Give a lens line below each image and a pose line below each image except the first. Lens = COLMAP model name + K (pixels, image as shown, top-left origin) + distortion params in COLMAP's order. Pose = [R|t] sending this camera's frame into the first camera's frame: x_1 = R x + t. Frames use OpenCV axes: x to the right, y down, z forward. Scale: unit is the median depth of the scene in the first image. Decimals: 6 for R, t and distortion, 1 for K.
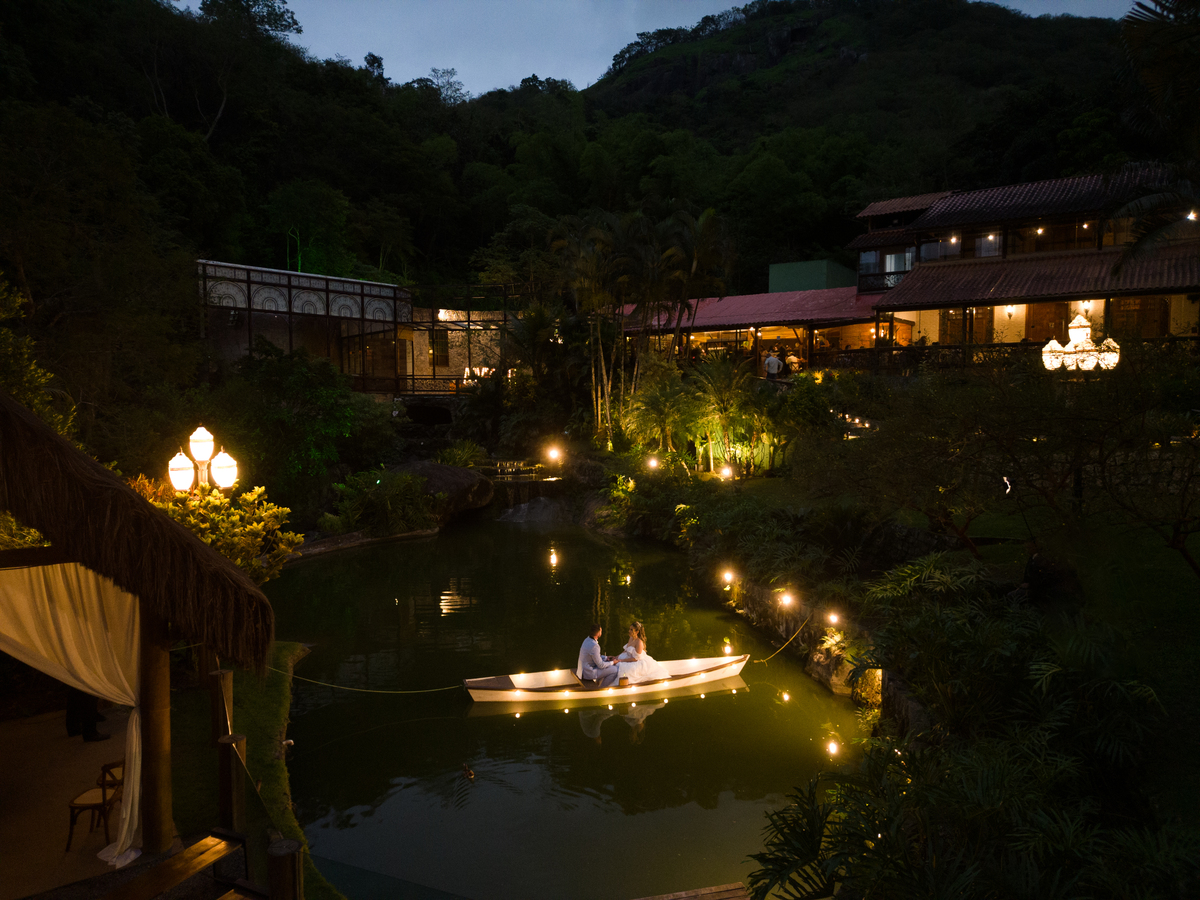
lens RADIAL K [[836.5, 0, 600.0], [0, 836.5, 450.0], [0, 0, 1]] dist [0.062484, -0.072983]
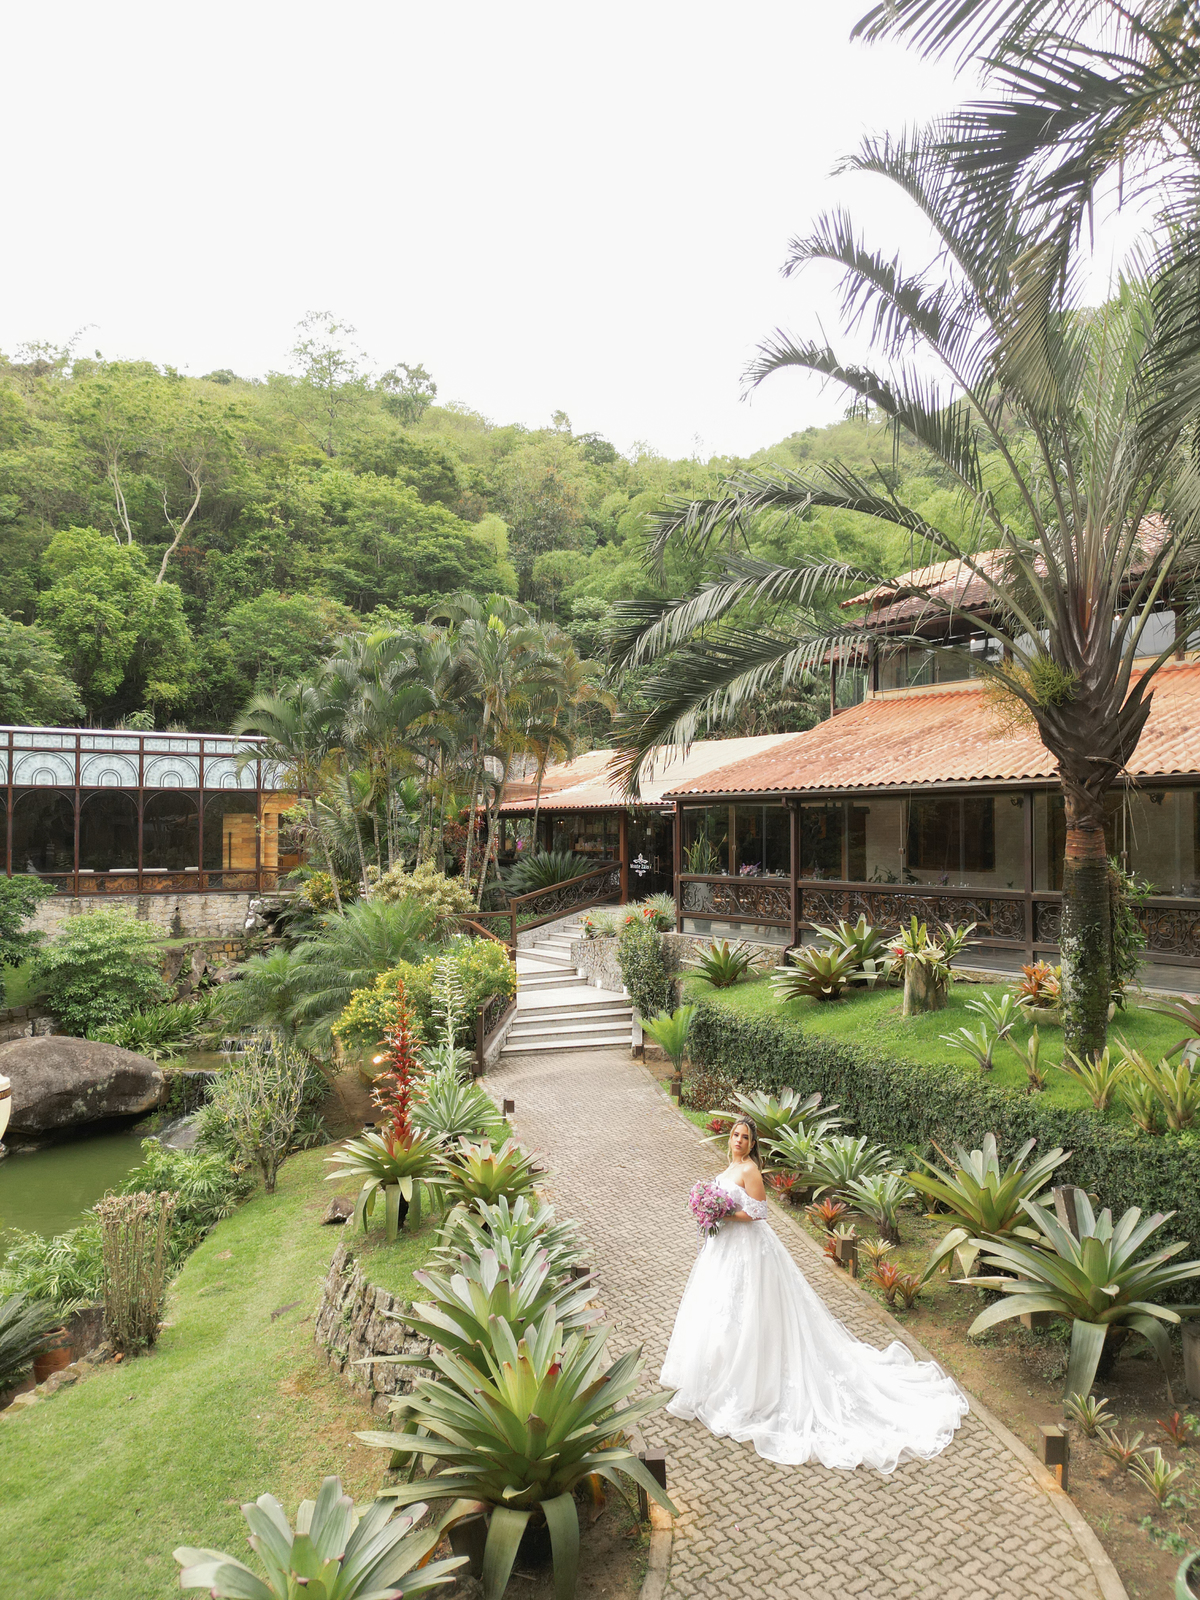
lens RADIAL K [[1115.4, 0, 600.0], [0, 1115.4, 800.0], [0, 0, 1]] dist [0.062484, -0.072983]
pose [[0.939472, -0.009166, -0.342503, 0.451820], [-0.020559, 0.996333, -0.083057, -0.097707], [0.342008, 0.085071, 0.935838, 0.309959]]
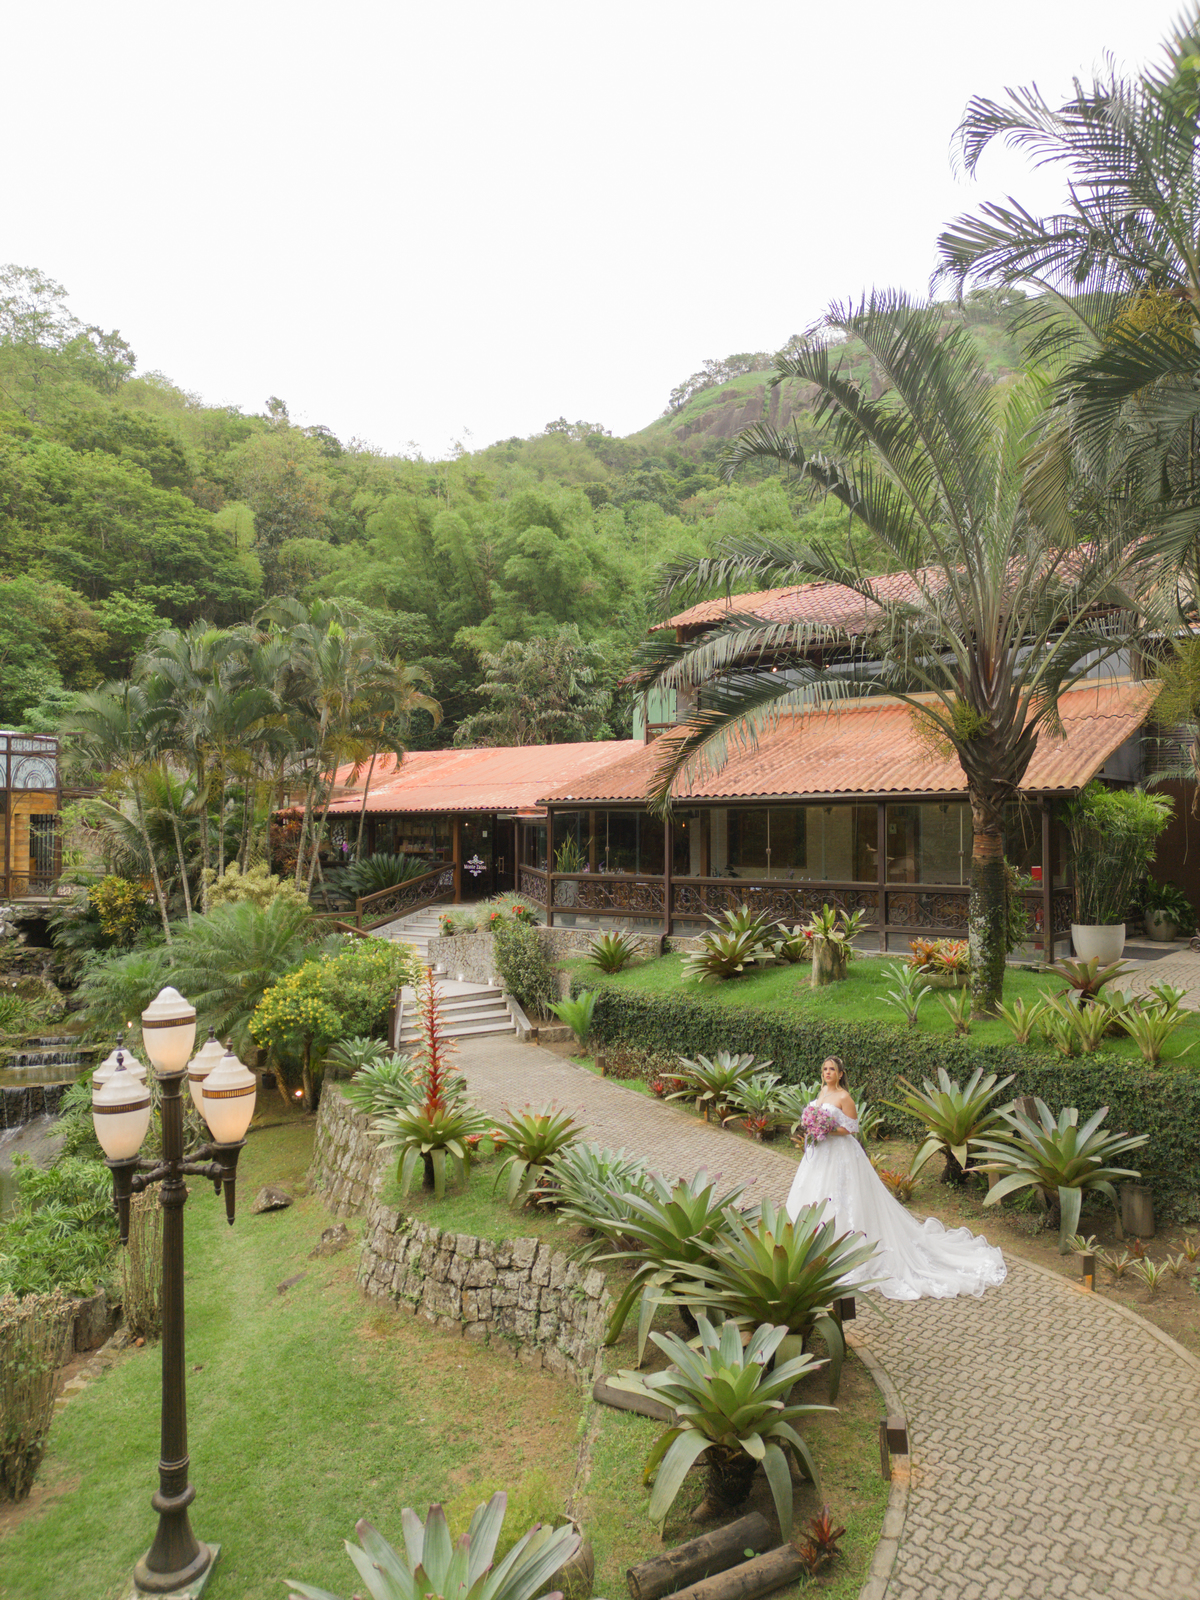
lens RADIAL K [[1110.7, 0, 600.0], [0, 1110.7, 800.0], [0, 0, 1]] dist [0.079369, -0.092696]
pose [[0.997030, -0.001093, -0.077013, 0.368269], [-0.005674, 0.996140, -0.087590, -0.094496], [0.076811, 0.087767, 0.993175, 0.238127]]
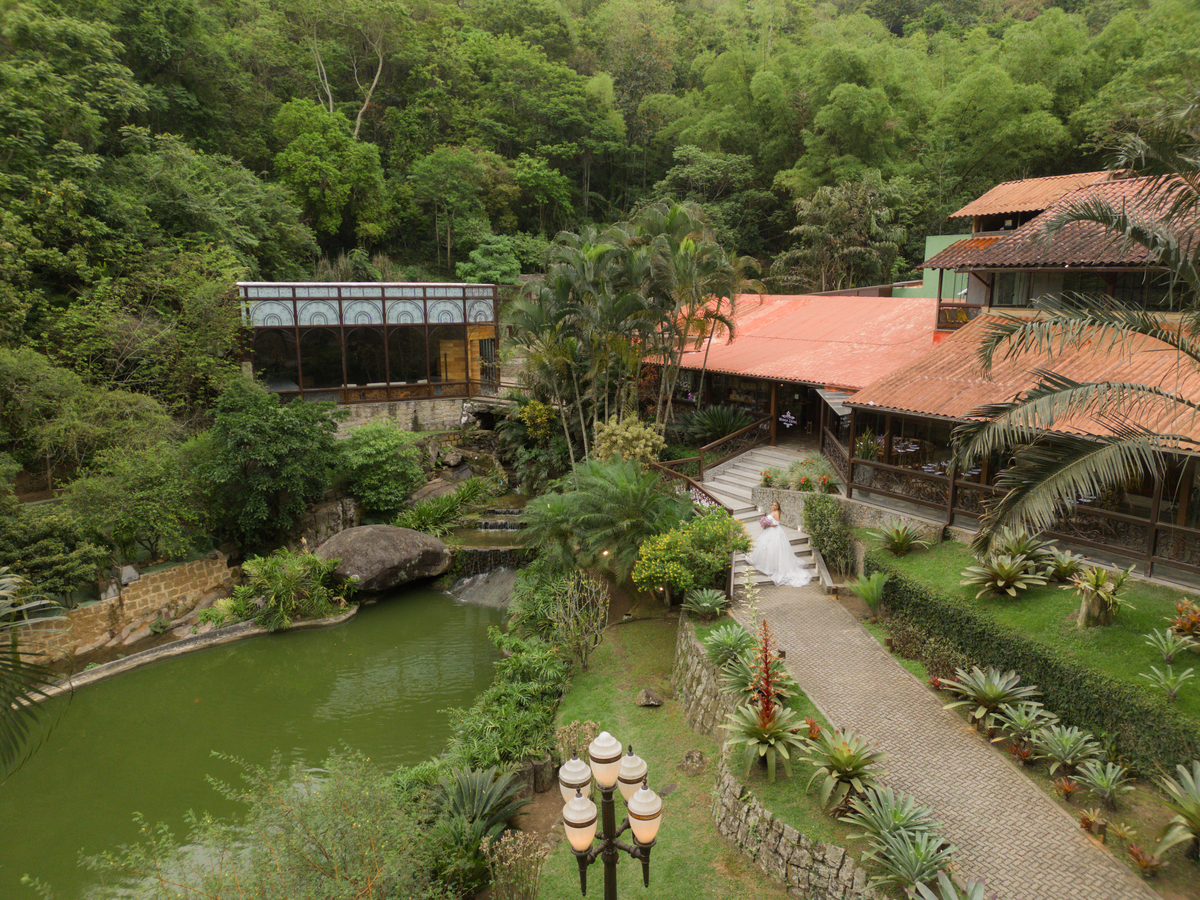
lens RADIAL K [[833.1, 0, 600.0], [0, 833.1, 450.0], [0, 0, 1]] dist [0.079369, -0.092696]
pose [[0.923390, 0.074524, -0.376559, 0.351925], [-0.021980, 0.989629, 0.141957, -0.197782], [0.383233, -0.122804, 0.915452, 0.237141]]
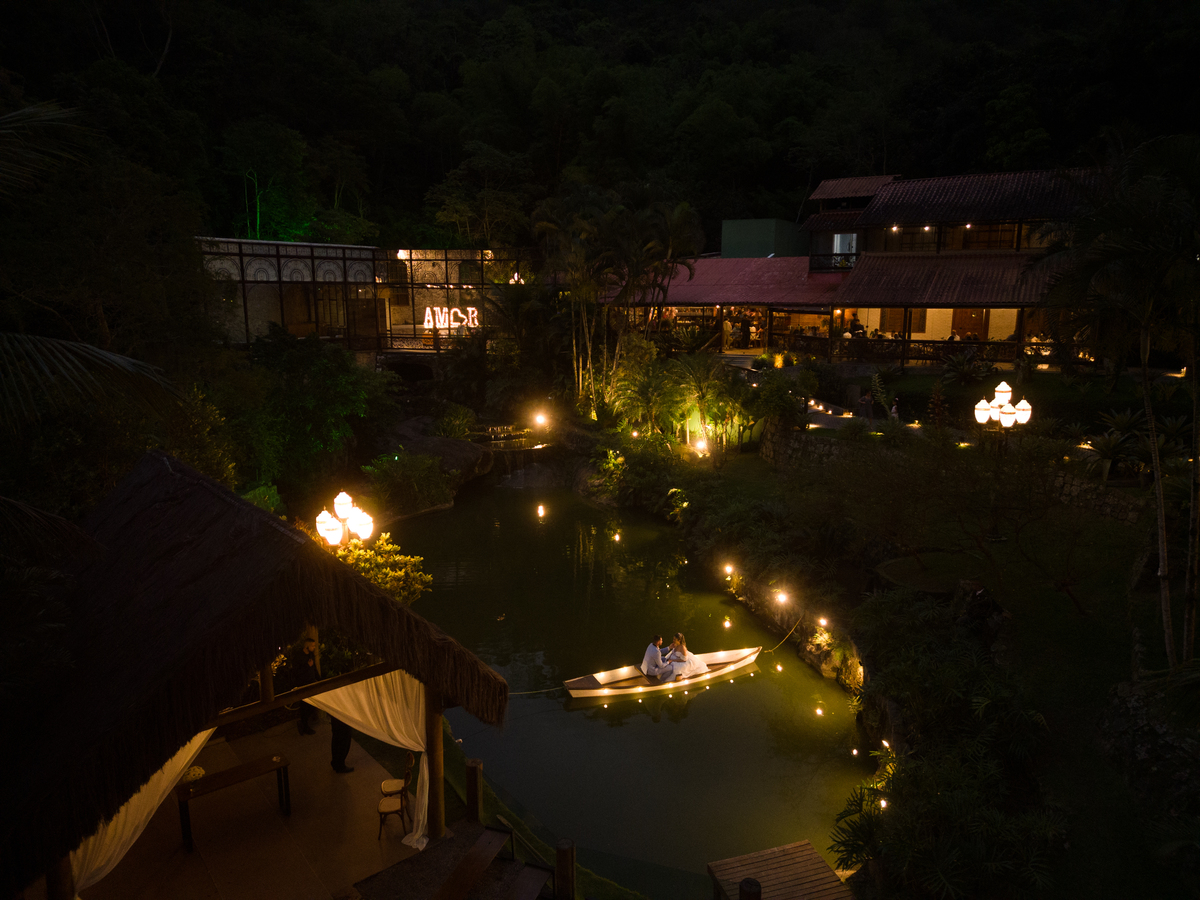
lens RADIAL K [[836.5, 0, 600.0], [0, 836.5, 450.0], [0, 0, 1]] dist [0.062484, -0.072983]
pose [[0.995565, -0.017645, 0.092411, -0.086572], [0.005428, 0.991391, 0.130823, -0.108556], [-0.093924, -0.129741, 0.987089, -0.119665]]
